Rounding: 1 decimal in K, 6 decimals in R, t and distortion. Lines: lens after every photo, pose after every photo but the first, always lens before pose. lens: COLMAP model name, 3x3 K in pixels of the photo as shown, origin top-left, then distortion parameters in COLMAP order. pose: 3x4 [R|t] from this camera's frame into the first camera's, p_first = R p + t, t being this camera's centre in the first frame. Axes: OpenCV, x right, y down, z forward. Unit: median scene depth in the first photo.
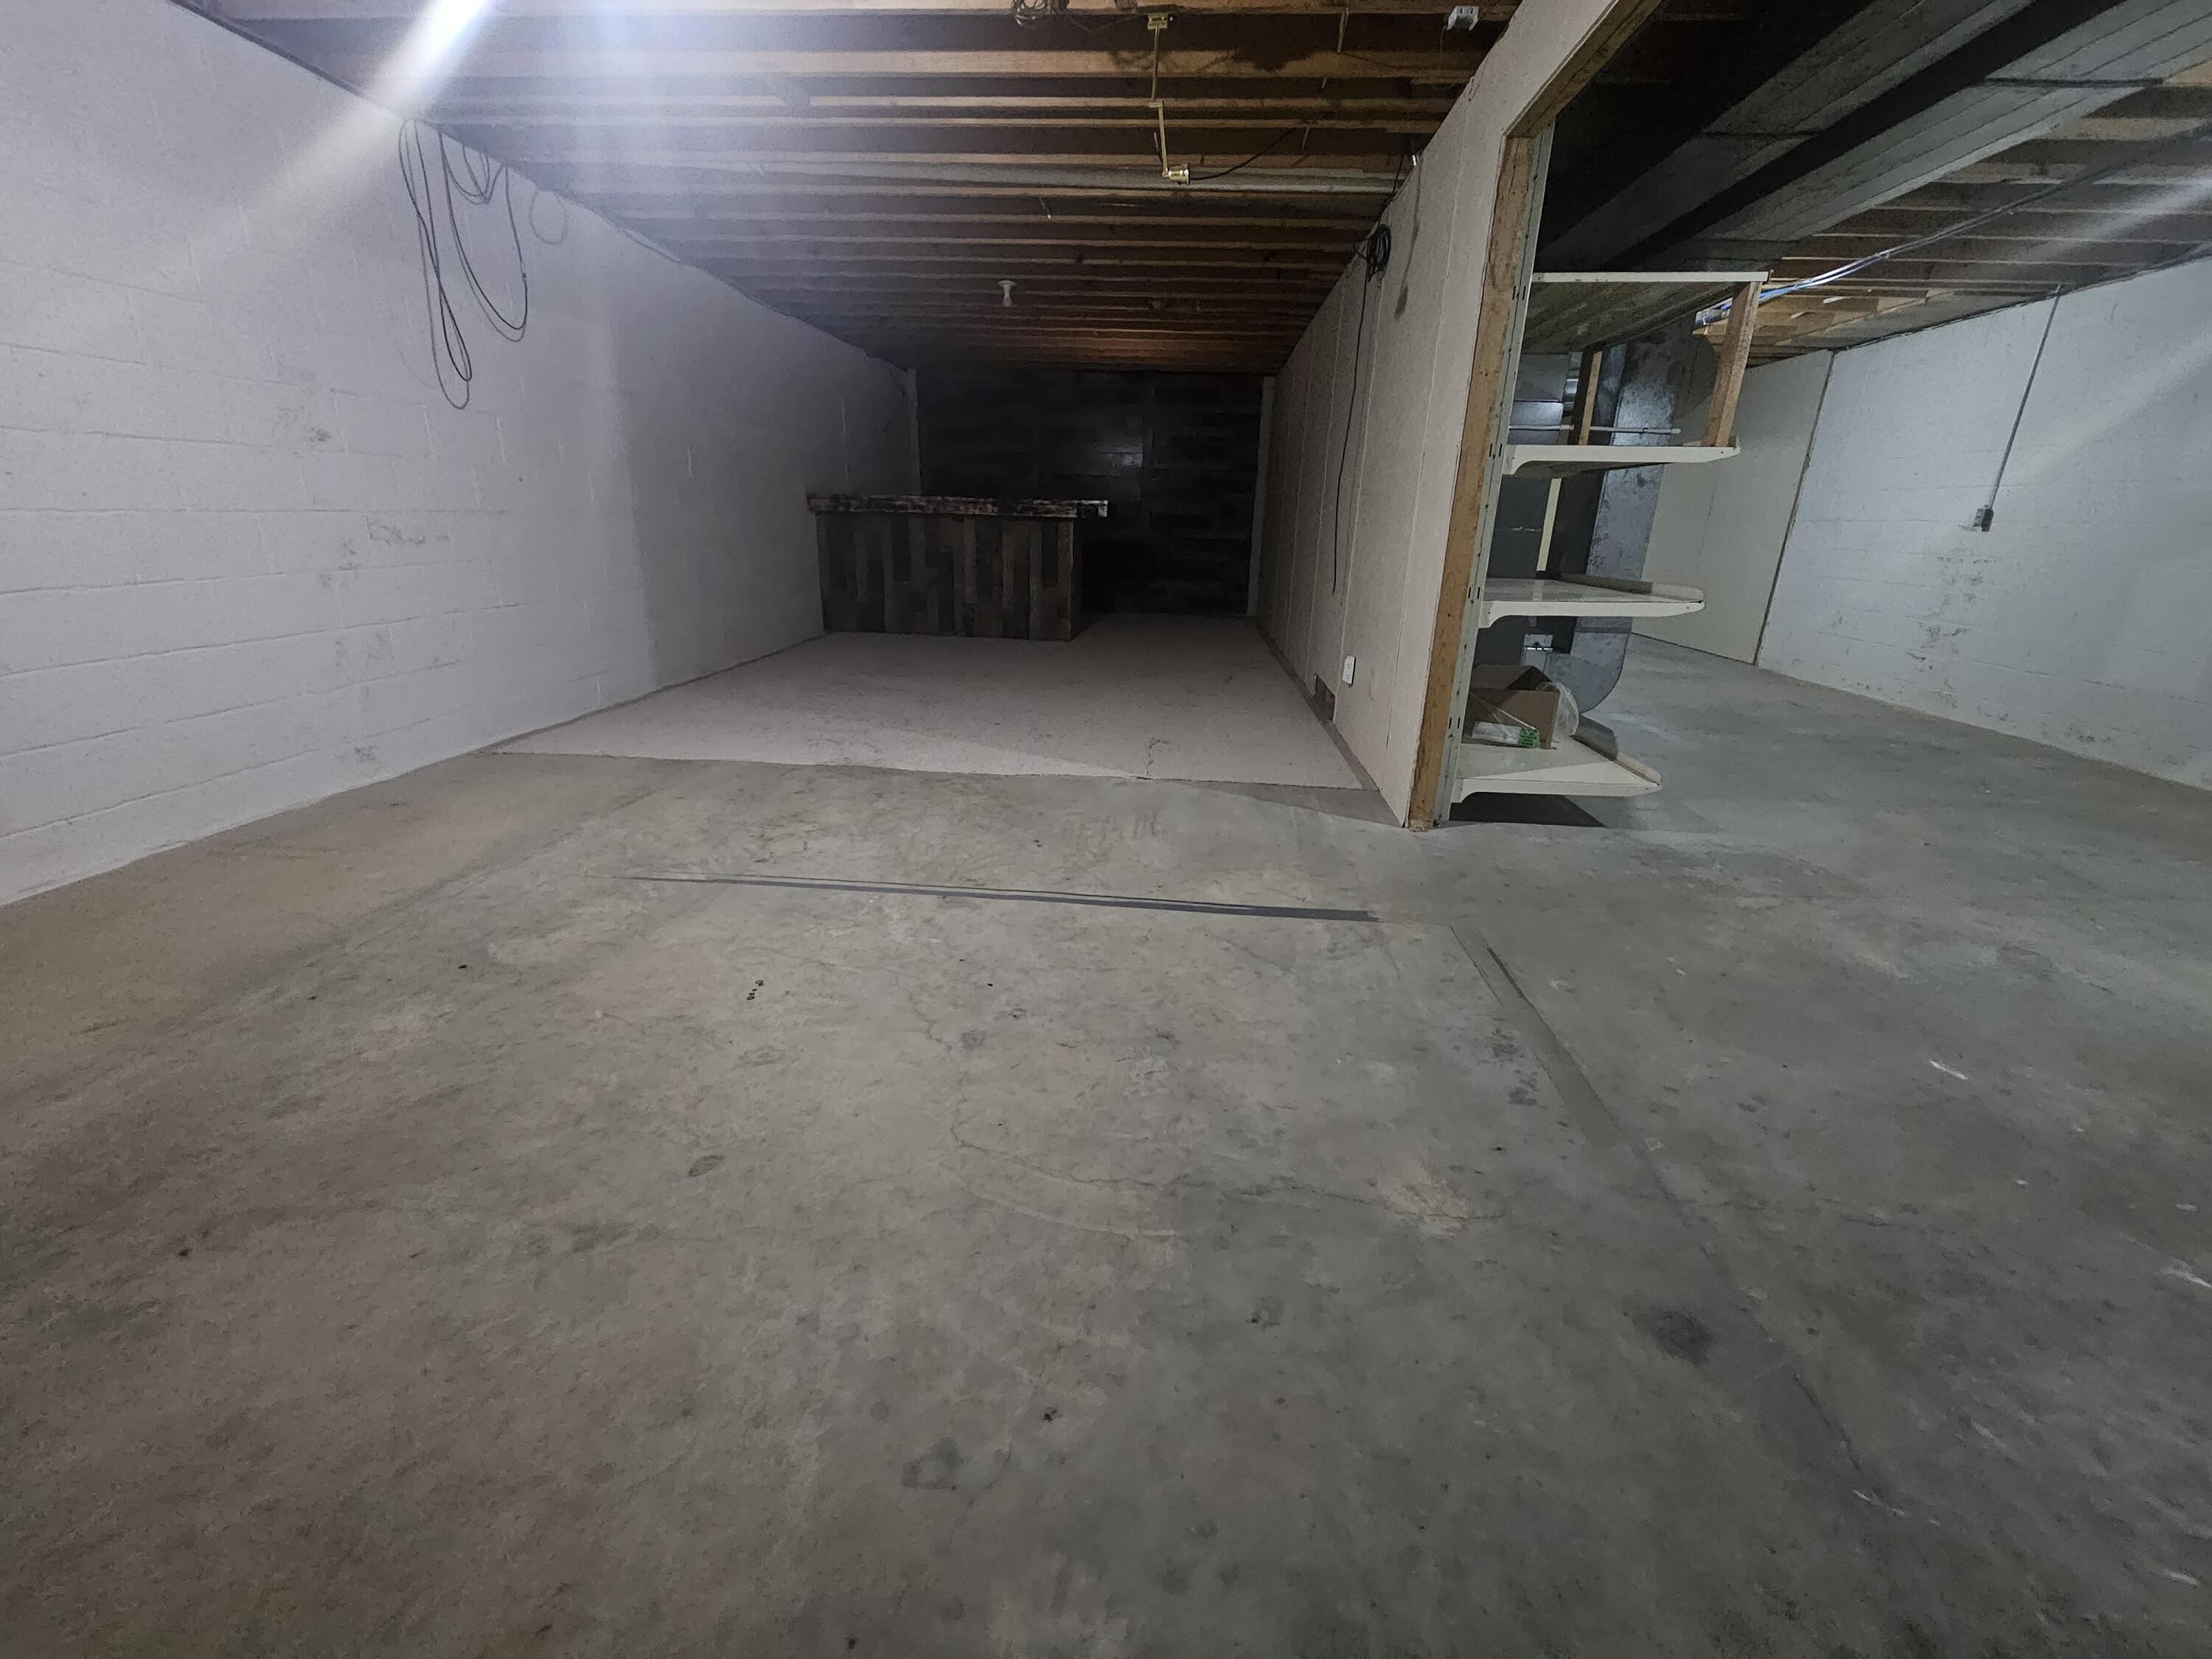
lens RADIAL K [[911.4, 0, 1114.8], [0, 911.4, 827.9], [0, 0, 1]] dist [-0.002862, 0.000638]
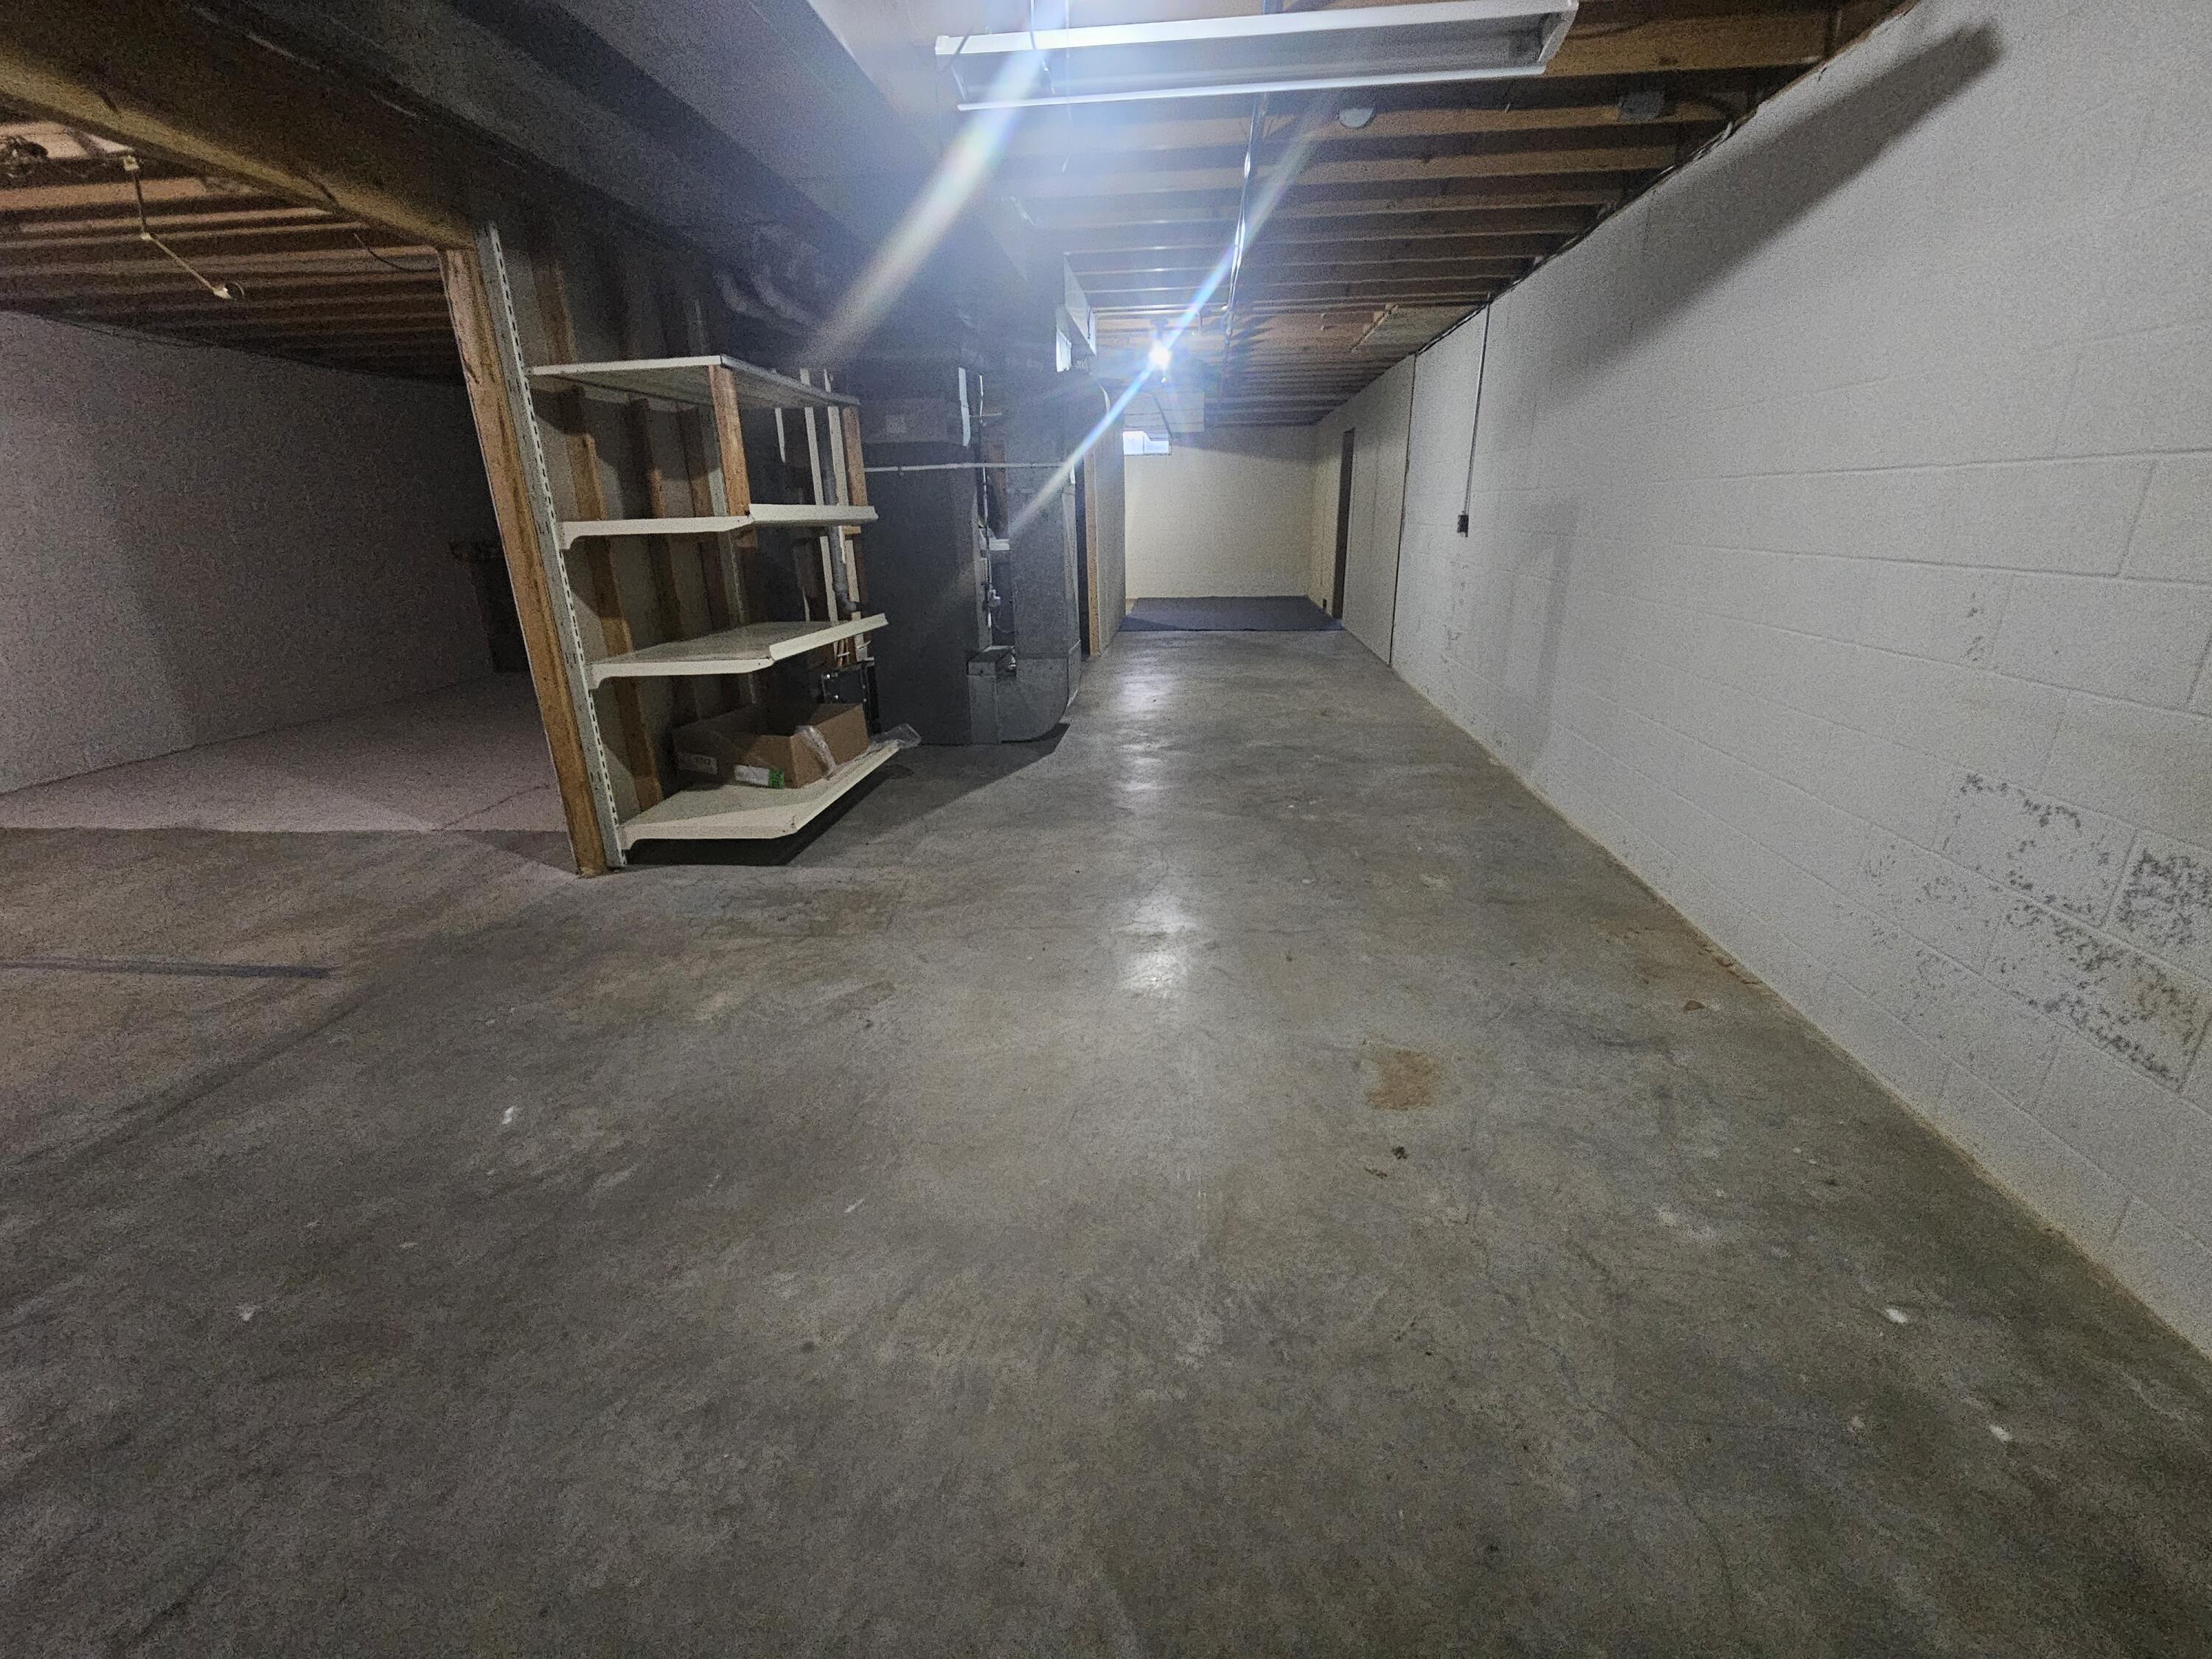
lens RADIAL K [[911.4, 0, 1096.4], [0, 911.4, 830.6], [0, 0, 1]] dist [-0.002862, 0.000638]
pose [[0.998723, -0.039223, -0.031851, 0.873261], [0.039408, 0.999210, 0.005218, -0.030460], [0.031622, -0.006466, 0.999479, -0.045680]]
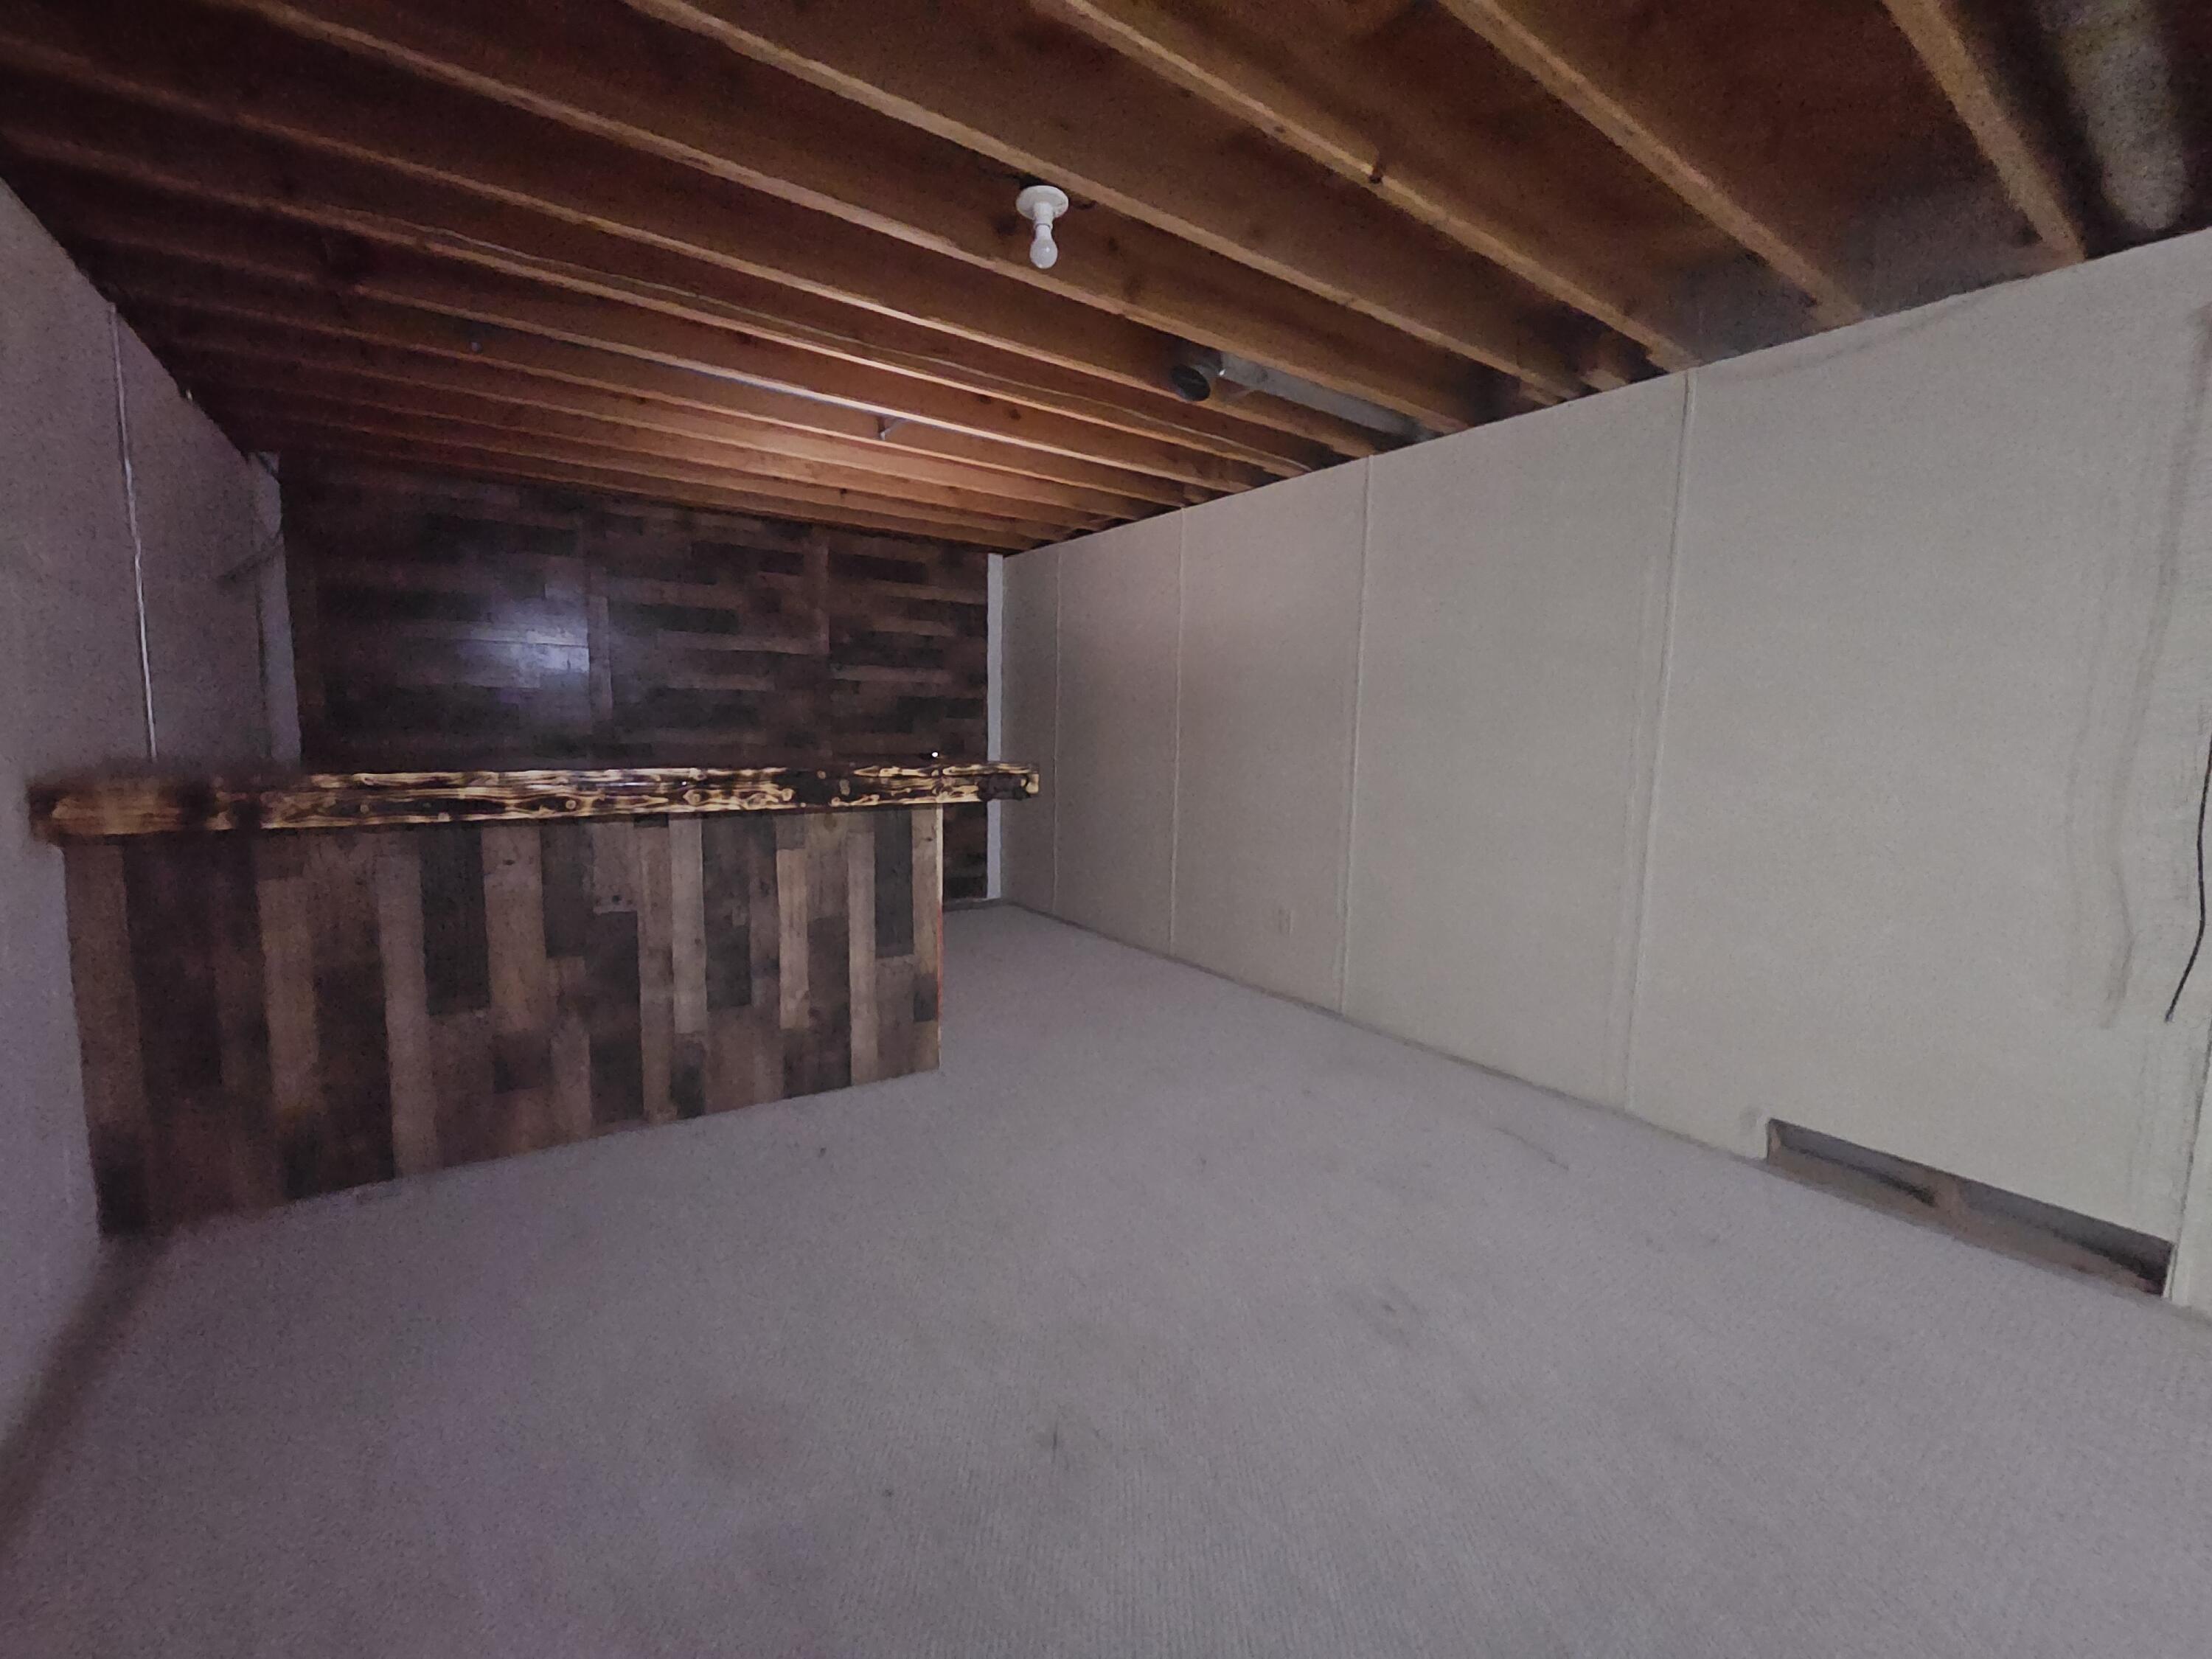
lens RADIAL K [[911.4, 0, 1106.3], [0, 911.4, 826.3], [0, 0, 1]] dist [-0.002862, 0.000638]
pose [[0.765205, -0.085928, 0.638027, -0.557674], [0.210763, 0.969875, -0.122155, -0.533408], [-0.608309, 0.227946, 0.760263, 1.283694]]
